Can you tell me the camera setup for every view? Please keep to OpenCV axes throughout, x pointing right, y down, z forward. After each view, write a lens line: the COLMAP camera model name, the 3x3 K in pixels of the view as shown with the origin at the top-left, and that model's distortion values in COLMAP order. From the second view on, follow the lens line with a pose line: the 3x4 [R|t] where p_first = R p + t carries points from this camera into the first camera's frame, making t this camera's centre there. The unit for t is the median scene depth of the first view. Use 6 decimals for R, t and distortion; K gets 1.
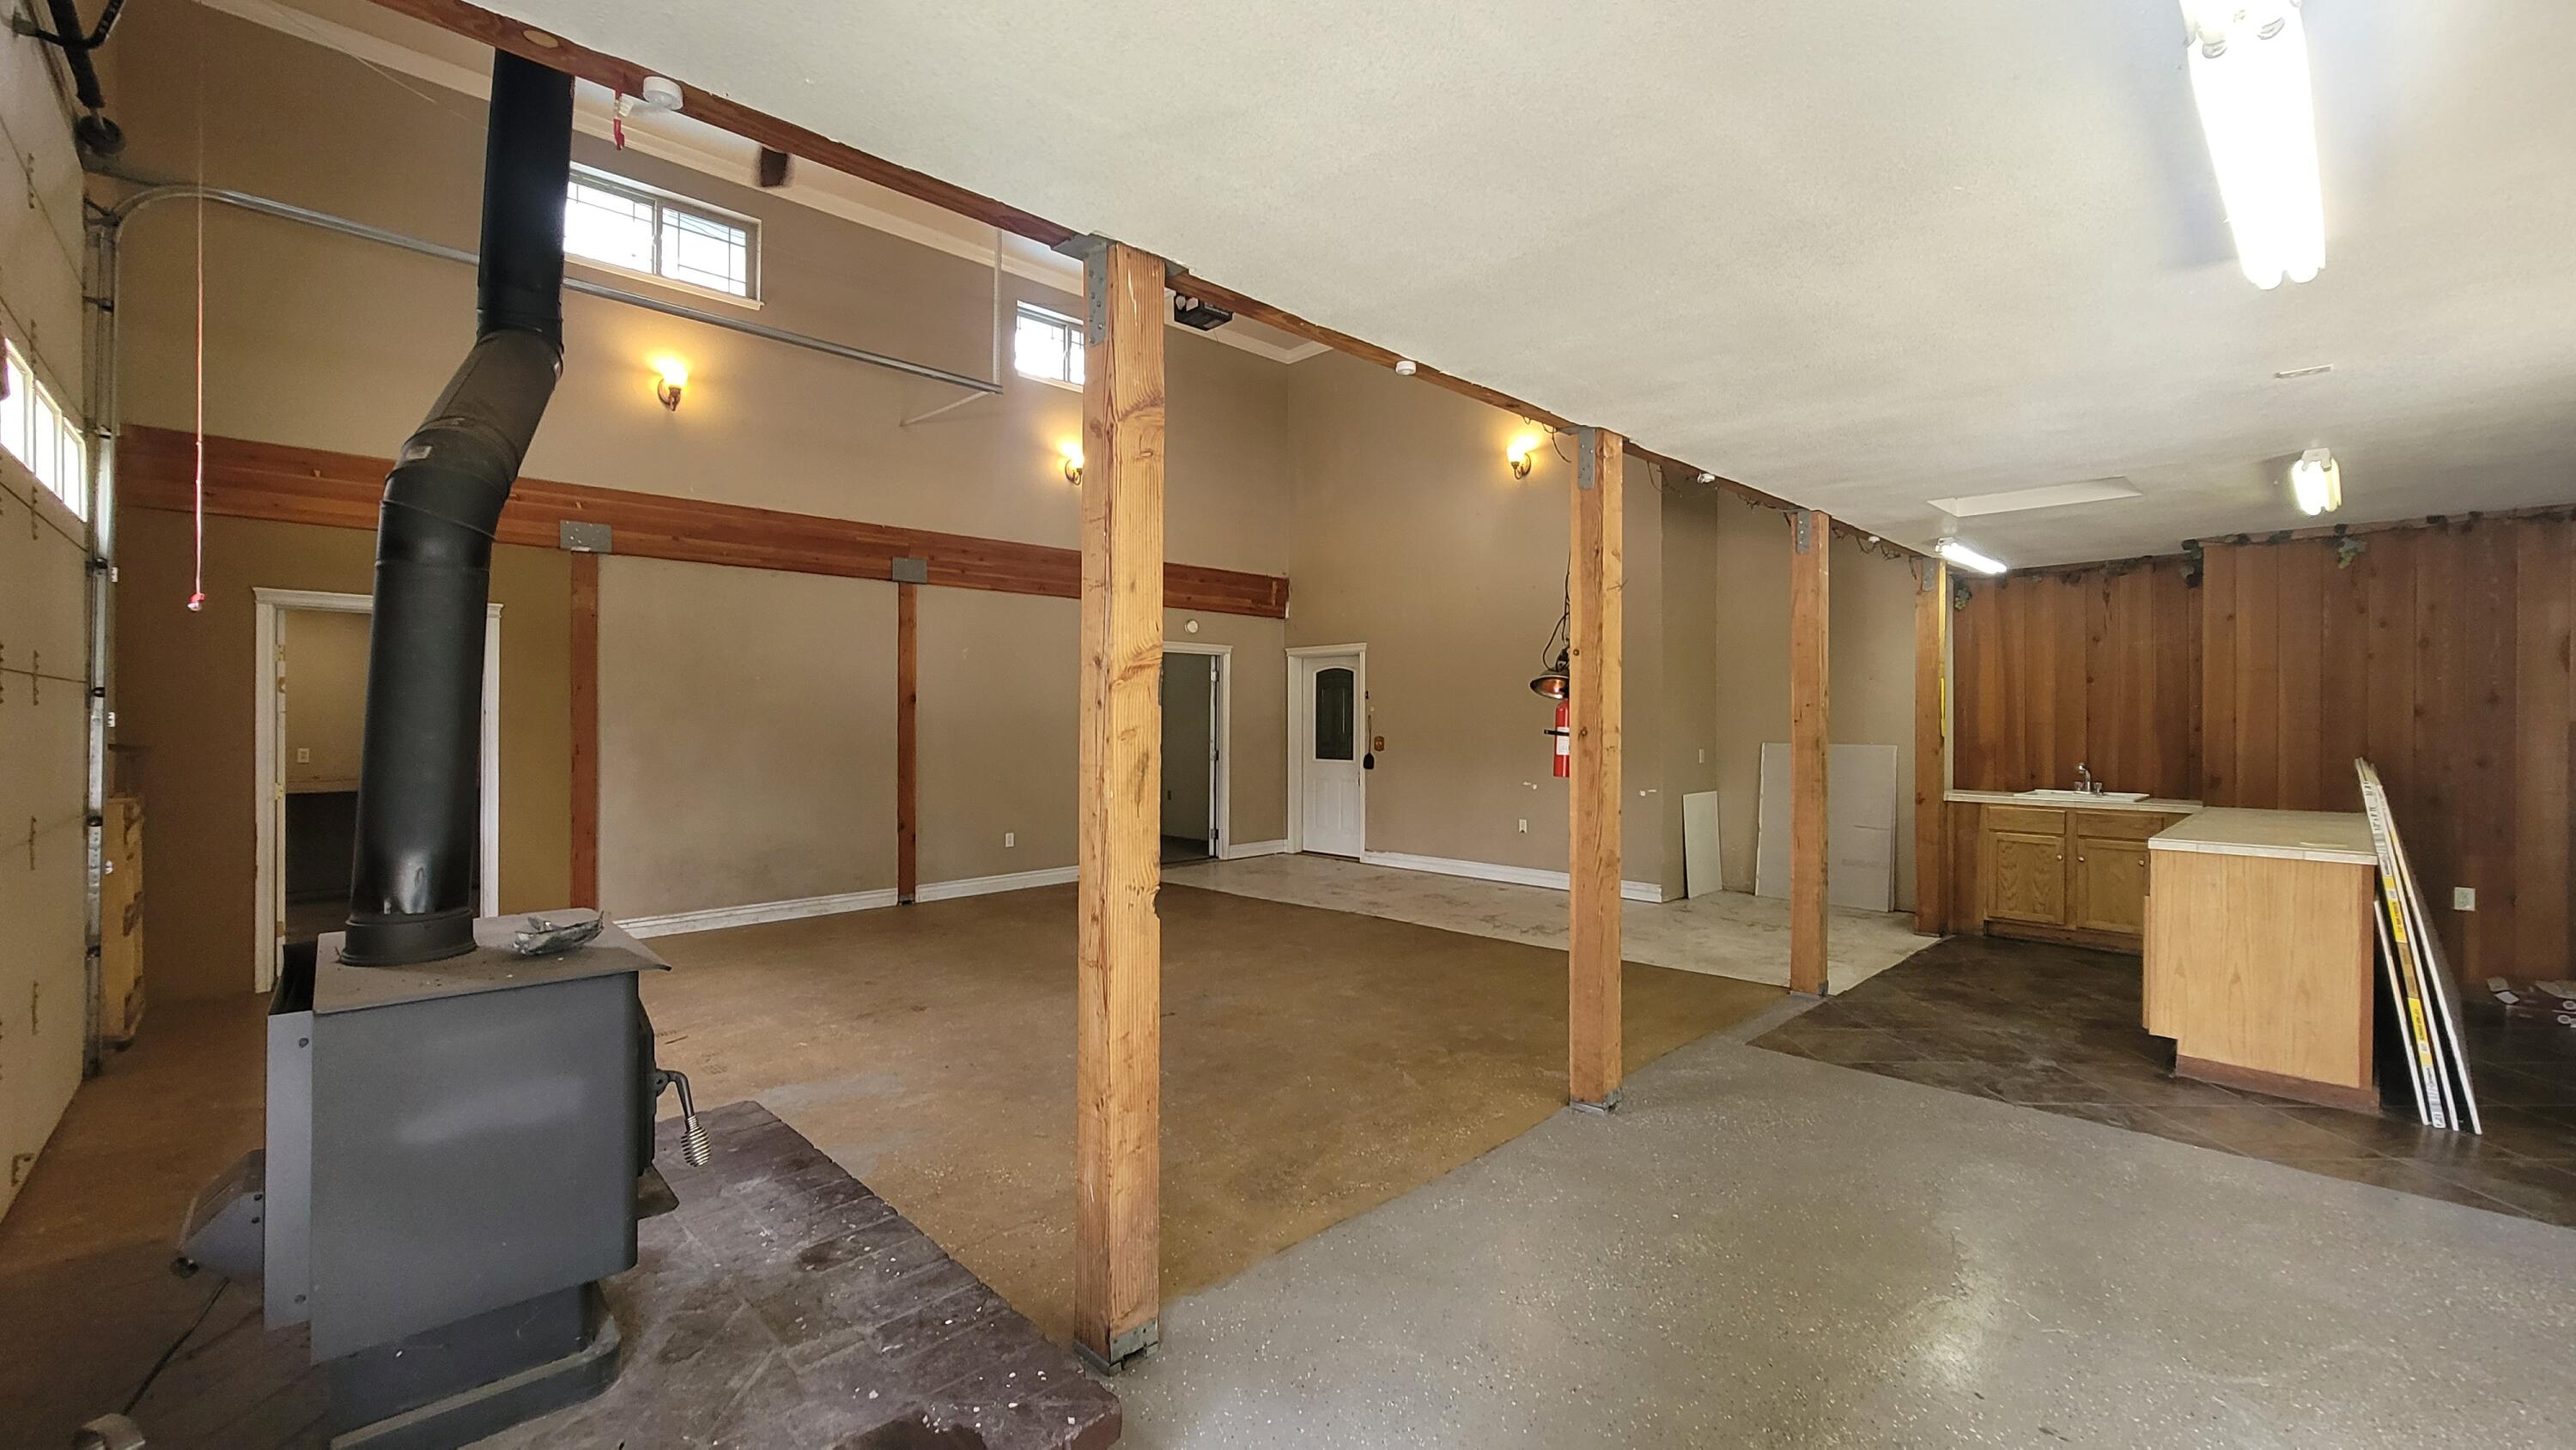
lens RADIAL K [[1045.6, 0, 1283.2], [0, 1045.6, 720.3], [0, 0, 1]] dist [-0.007540, 0.000757]
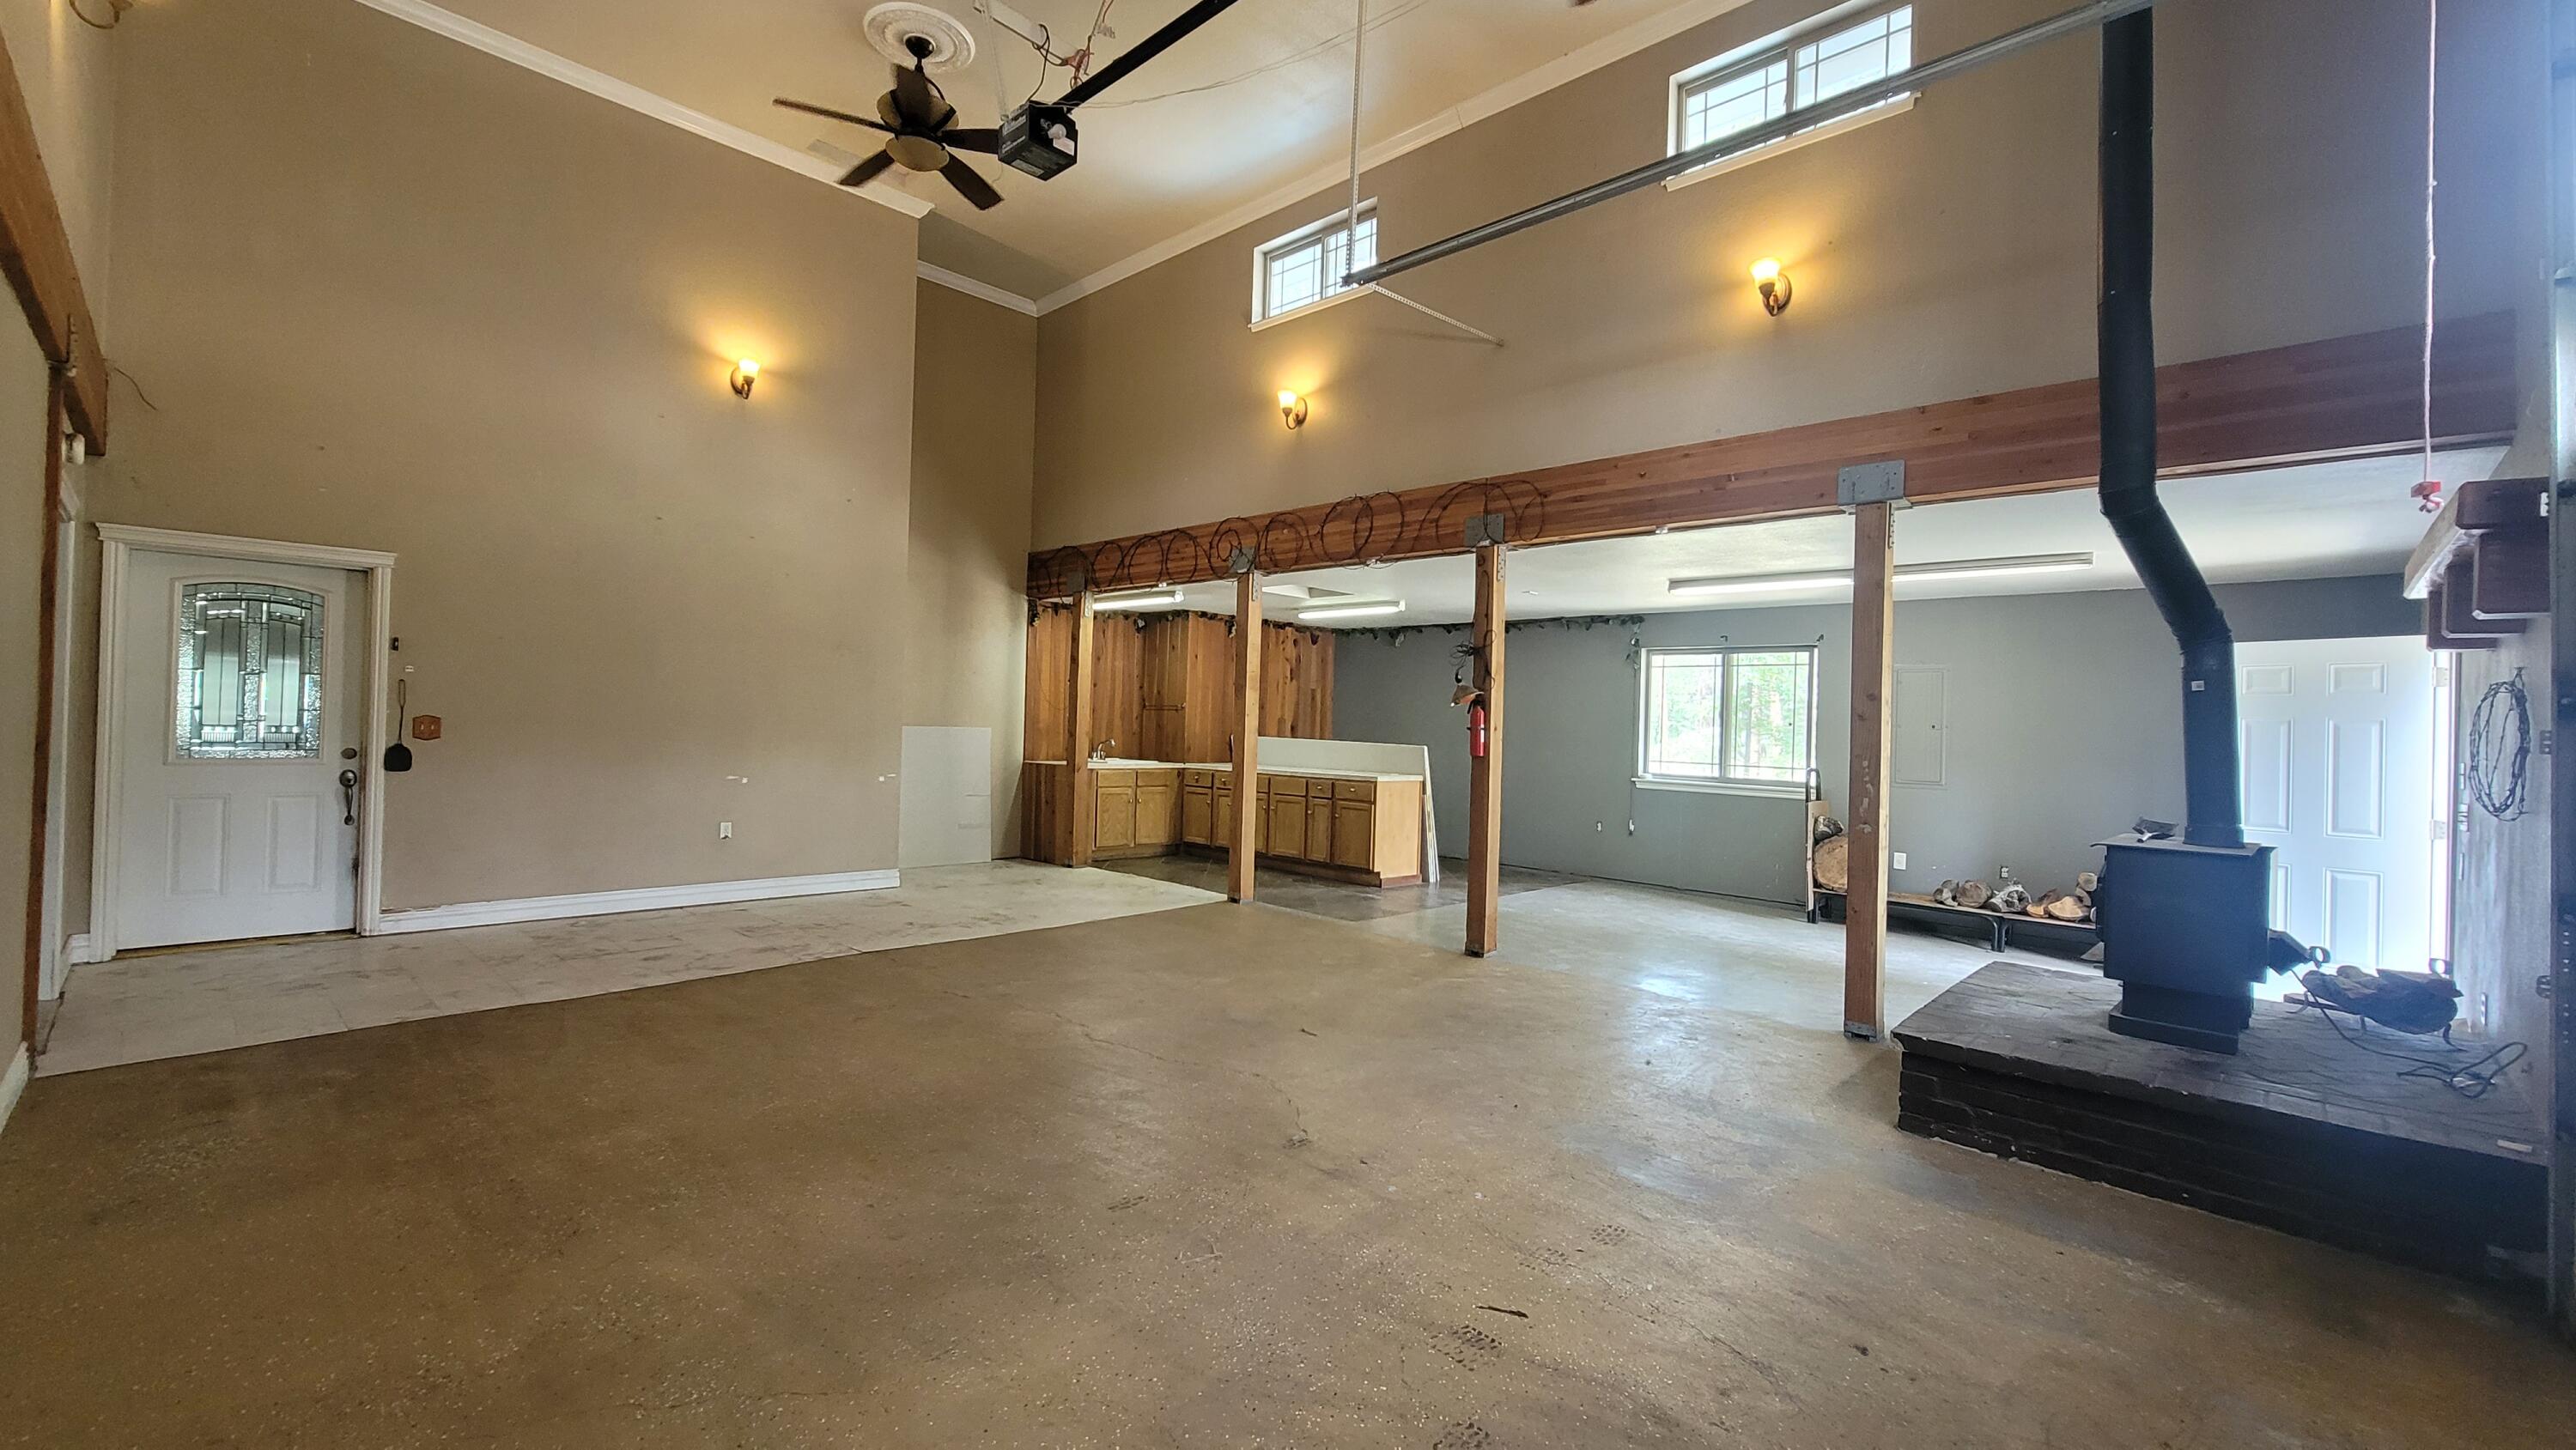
lens RADIAL K [[1045.6, 0, 1290.0], [0, 1045.6, 716.2], [0, 0, 1]] dist [-0.007540, 0.000757]
pose [[-0.038922, 0.003086, 0.999238, -1.177279], [-0.030281, 0.999532, -0.004266, 0.007956], [-0.998783, -0.030424, -0.038810, 1.204324]]
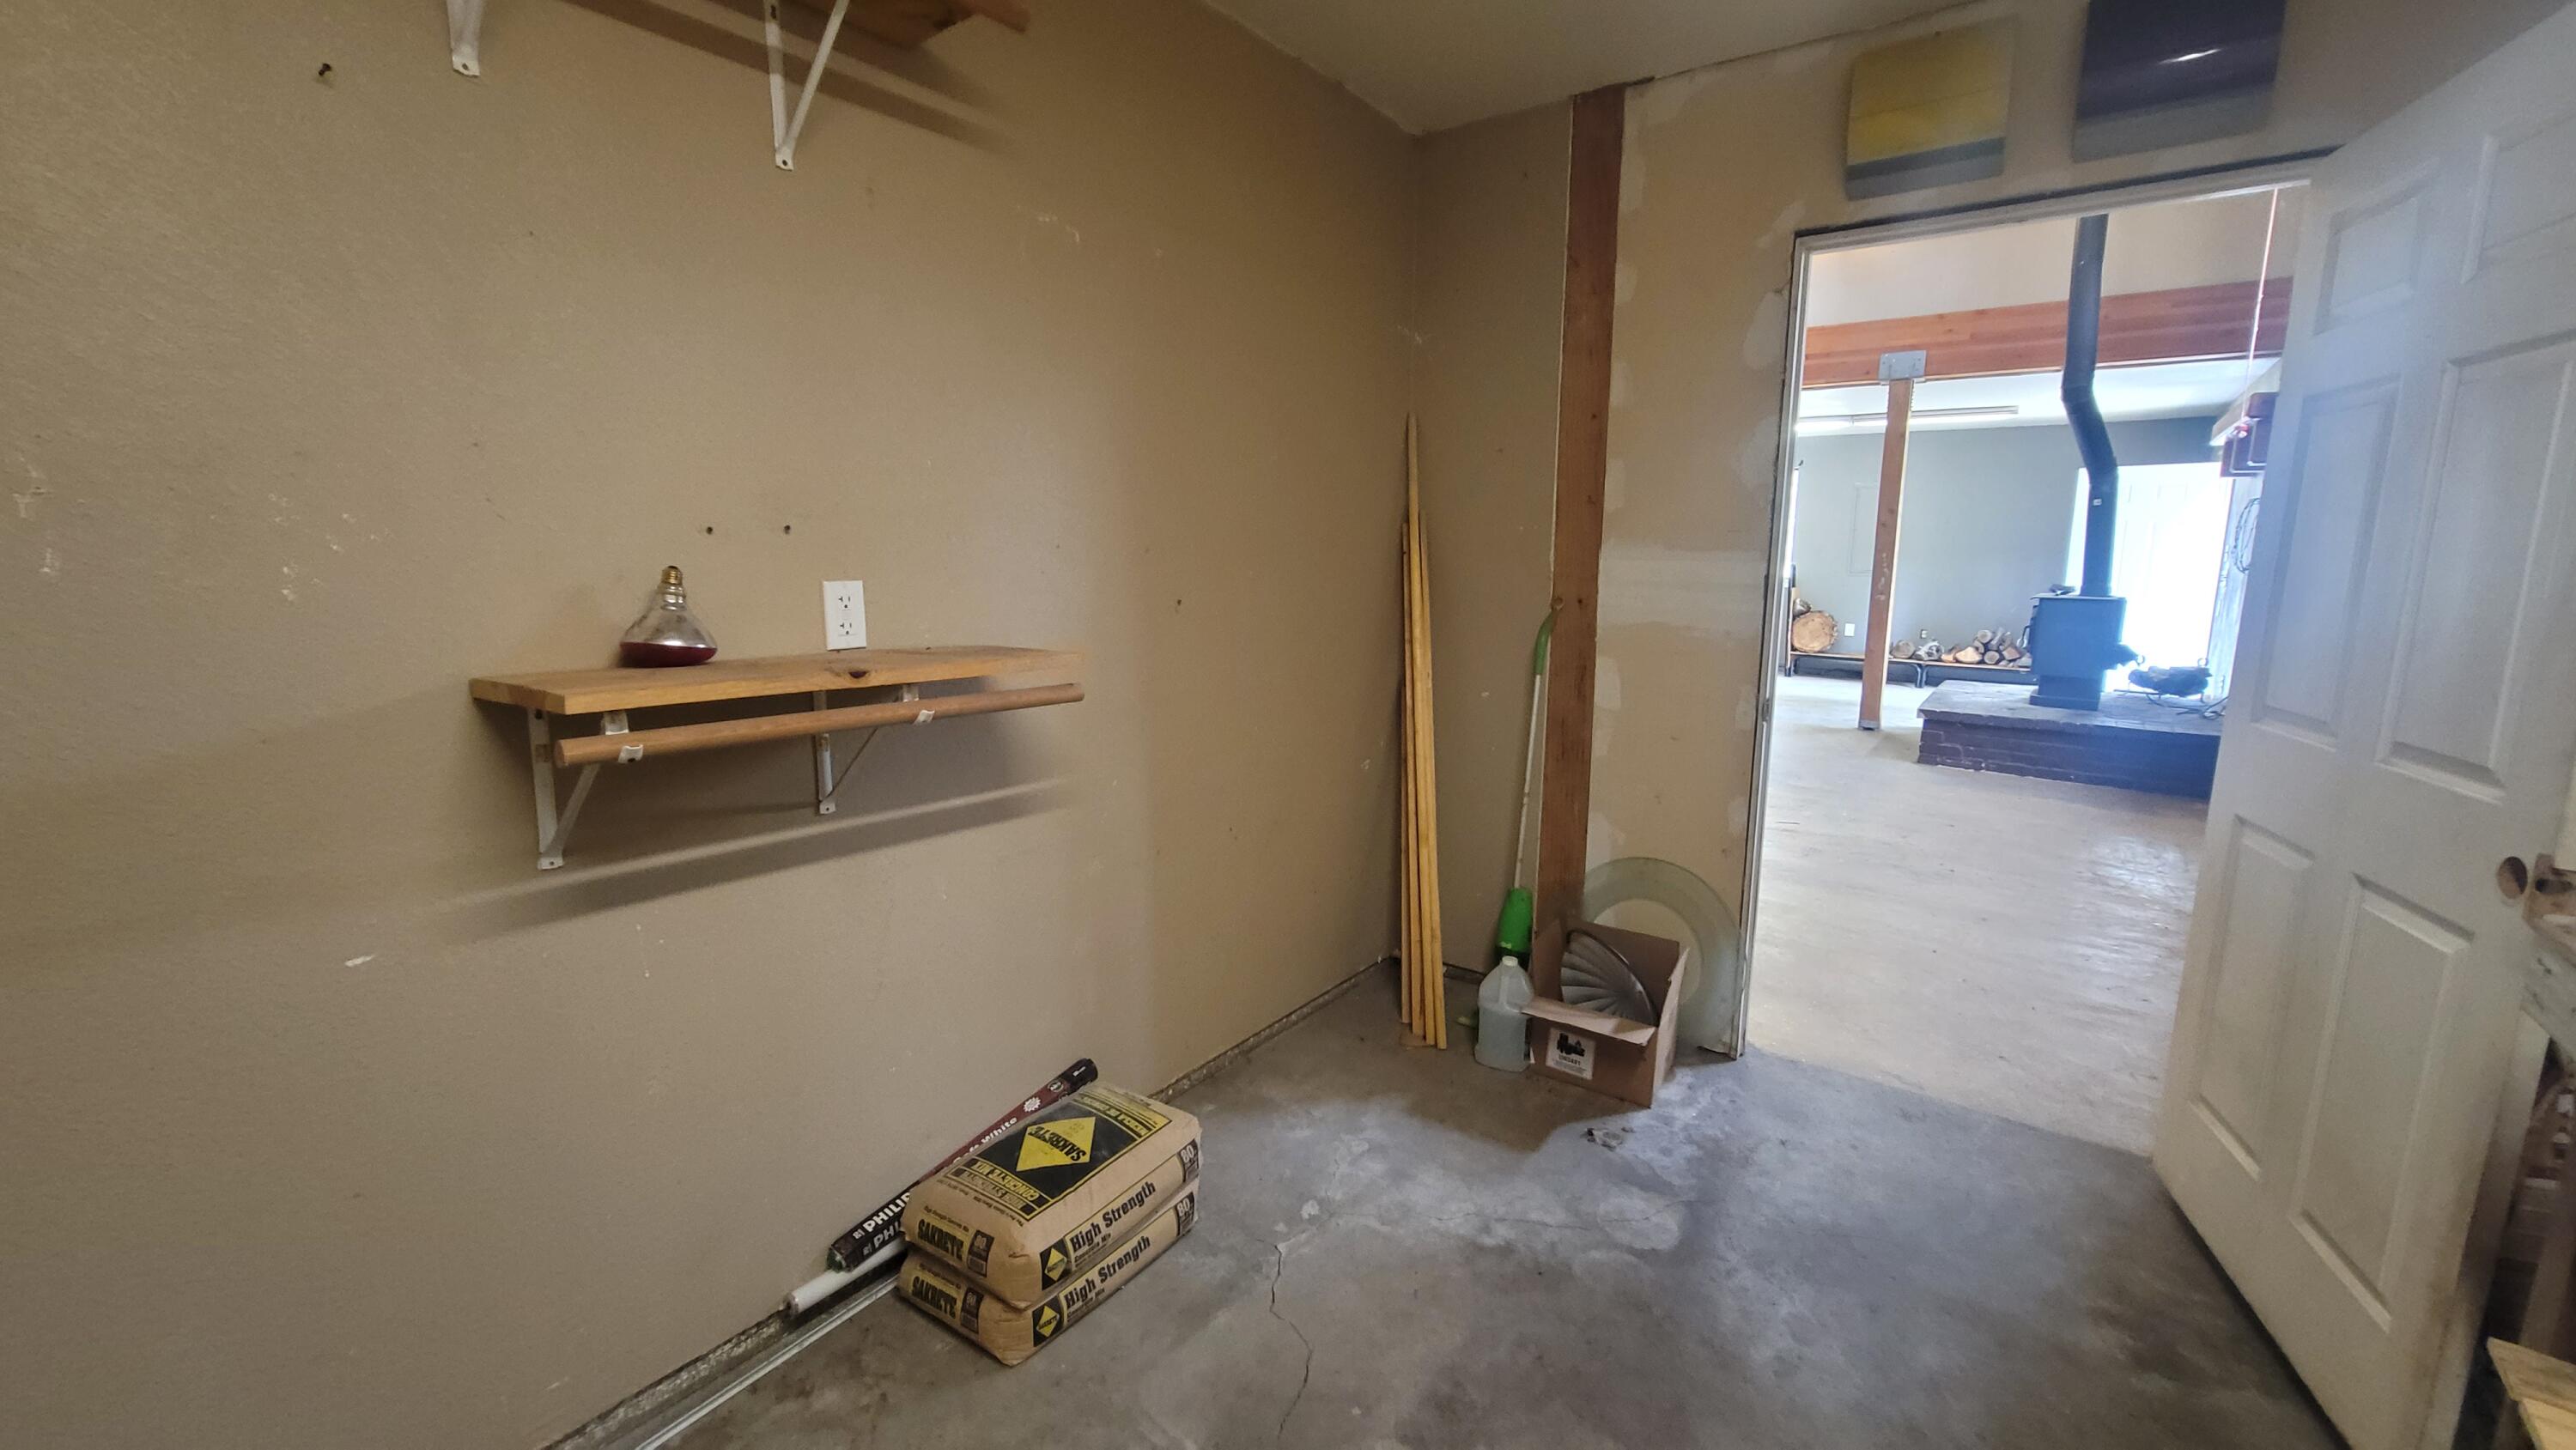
lens RADIAL K [[1045.6, 0, 1288.4], [0, 1045.6, 723.7], [0, 0, 1]] dist [-0.007540, 0.000757]
pose [[-0.166502, -0.171273, 0.971052, -1.797065], [-0.005131, 0.984936, 0.172842, 0.018866], [-0.986028, 0.023796, -0.164873, 2.005056]]
